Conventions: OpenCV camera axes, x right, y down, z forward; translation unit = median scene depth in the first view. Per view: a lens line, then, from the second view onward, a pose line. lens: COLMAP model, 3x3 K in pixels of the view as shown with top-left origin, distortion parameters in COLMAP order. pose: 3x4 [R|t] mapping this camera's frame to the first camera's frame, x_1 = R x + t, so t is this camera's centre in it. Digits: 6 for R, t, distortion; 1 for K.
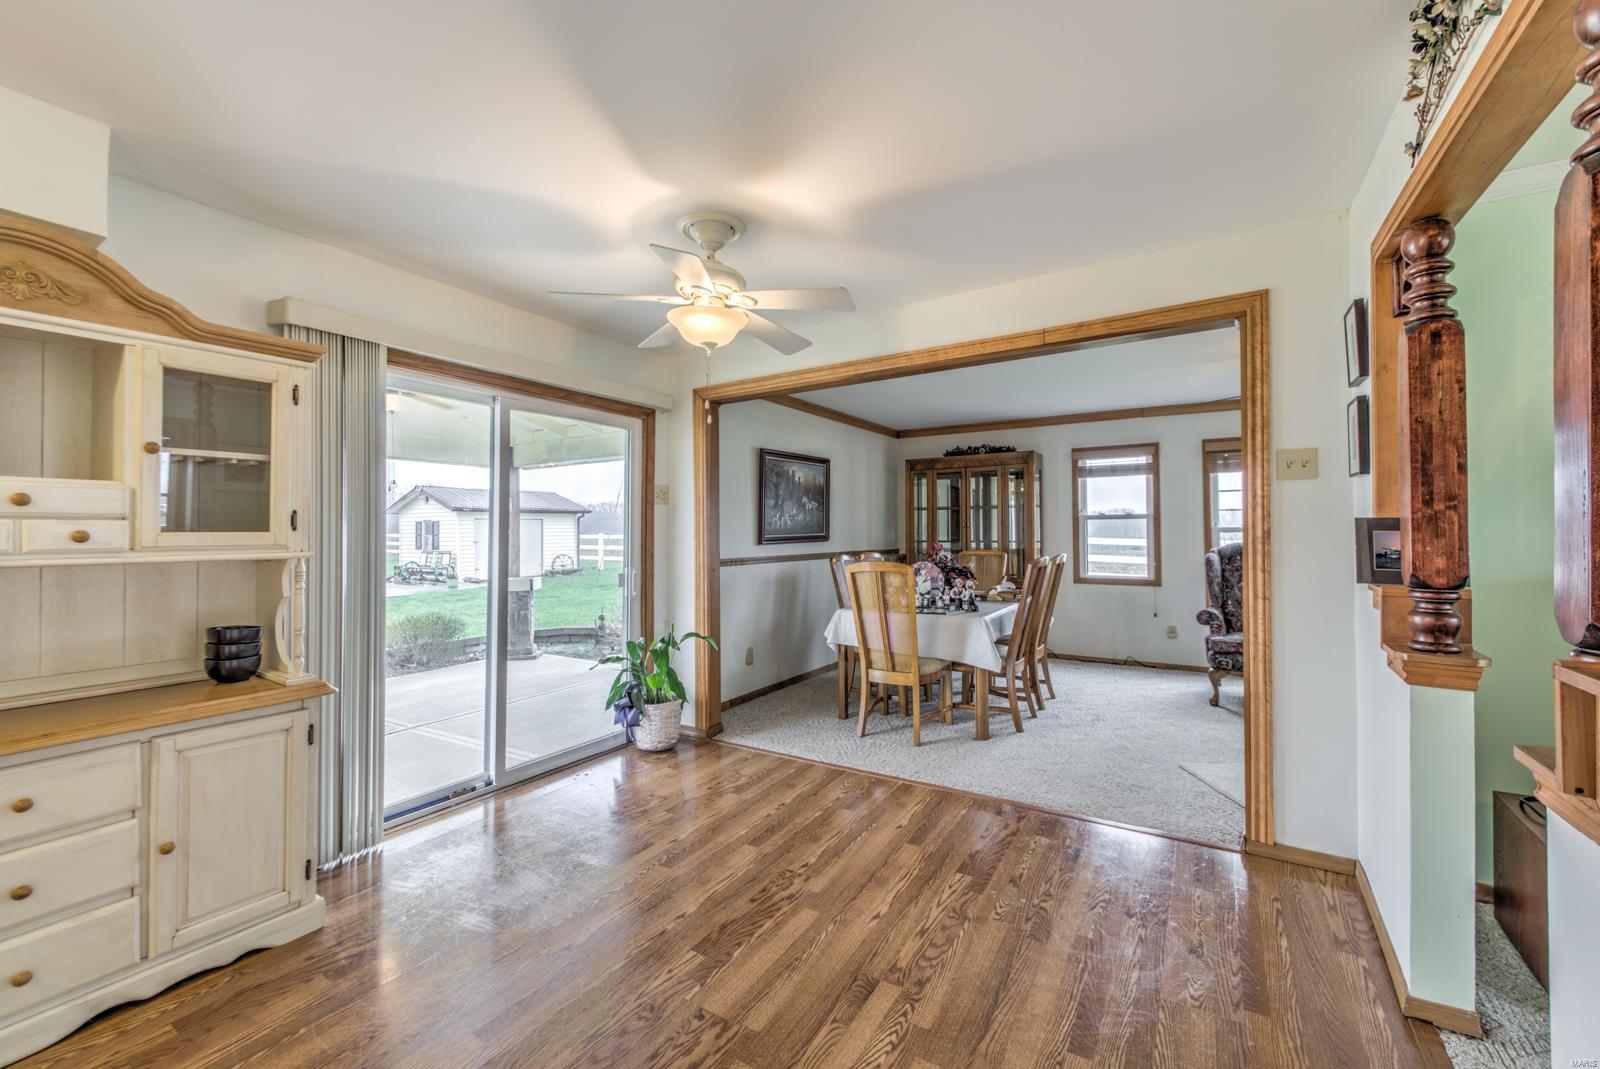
lens RADIAL K [[657.9, 0, 803.8], [0, 657.9, 533.9], [0, 0, 1]] dist [0.000753, -0.000056]
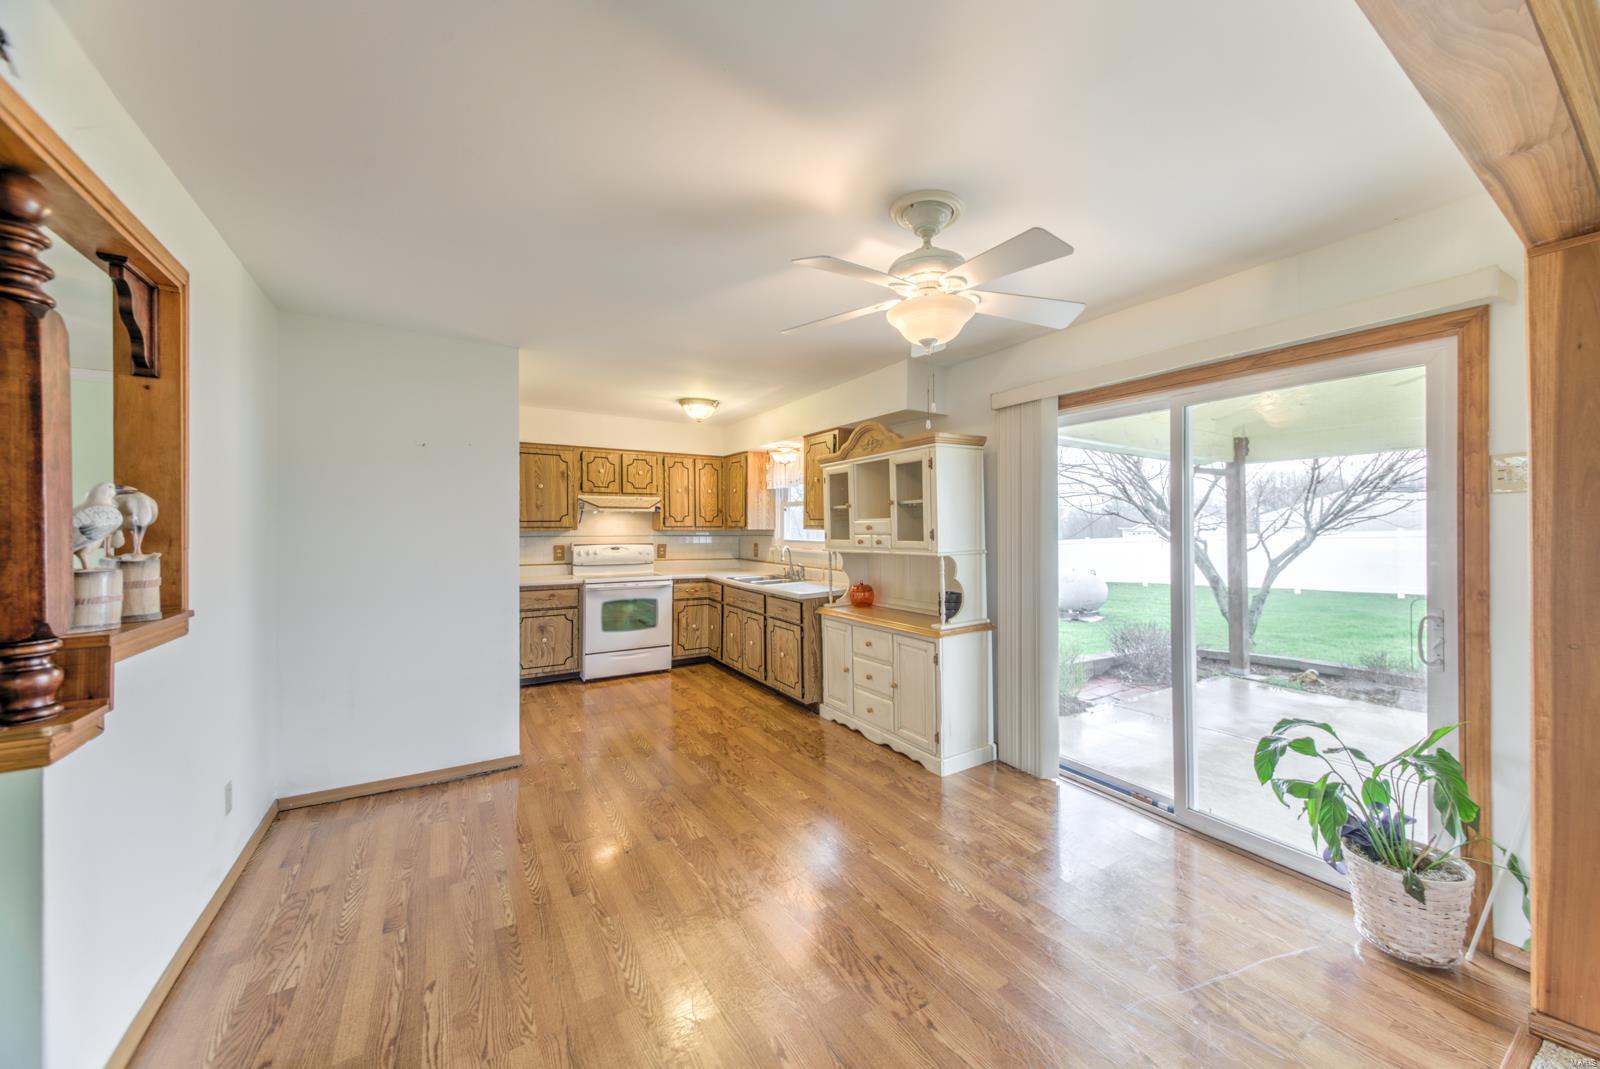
lens RADIAL K [[587.1, 0, 842.9], [0, 587.1, 531.0], [0, 0, 1]] dist [-0.000444, -0.000106]
pose [[-0.417957, 0.002424, -0.908464, 0.508292], [-0.001169, 0.999994, 0.003206, -0.023689], [0.908466, 0.002402, -0.417951, 0.976142]]
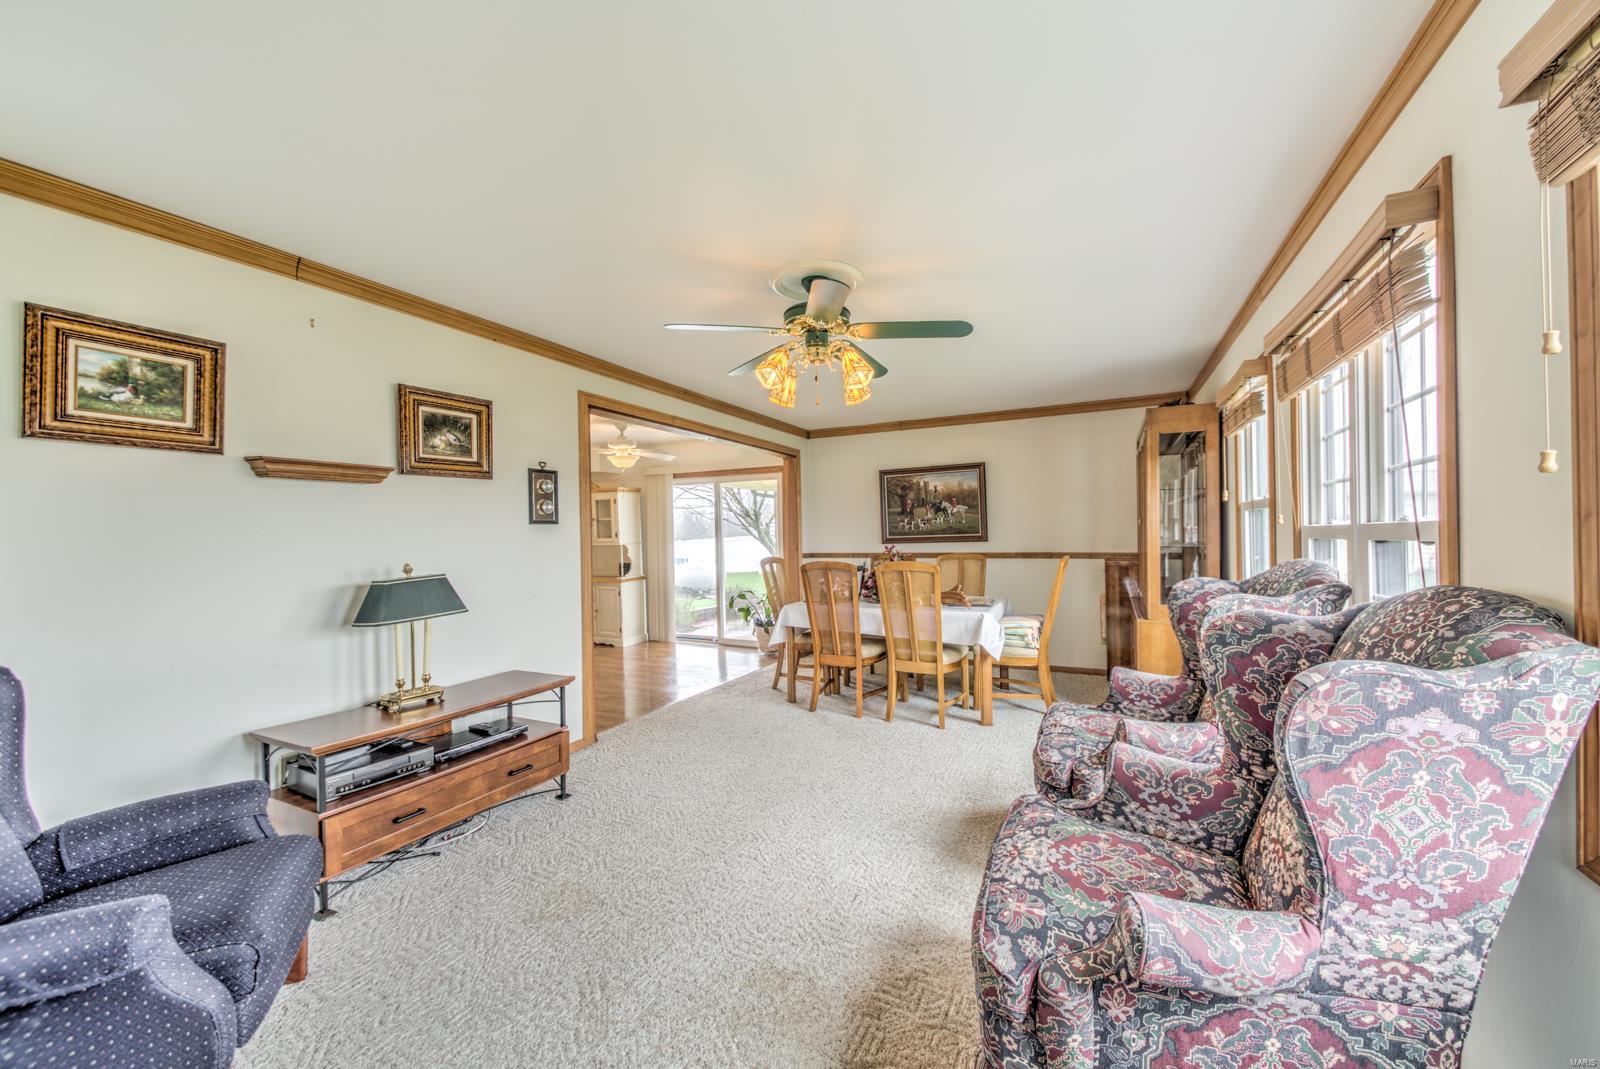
lens RADIAL K [[590.8, 0, 798.6], [0, 590.8, 529.2], [0, 0, 1]] dist [0.002469, 0.000020]
pose [[0.079752, -0.003360, -0.996809, 1.779528], [0.014162, 0.999897, -0.002237, -0.020827], [0.996714, -0.013938, 0.079791, 1.192412]]
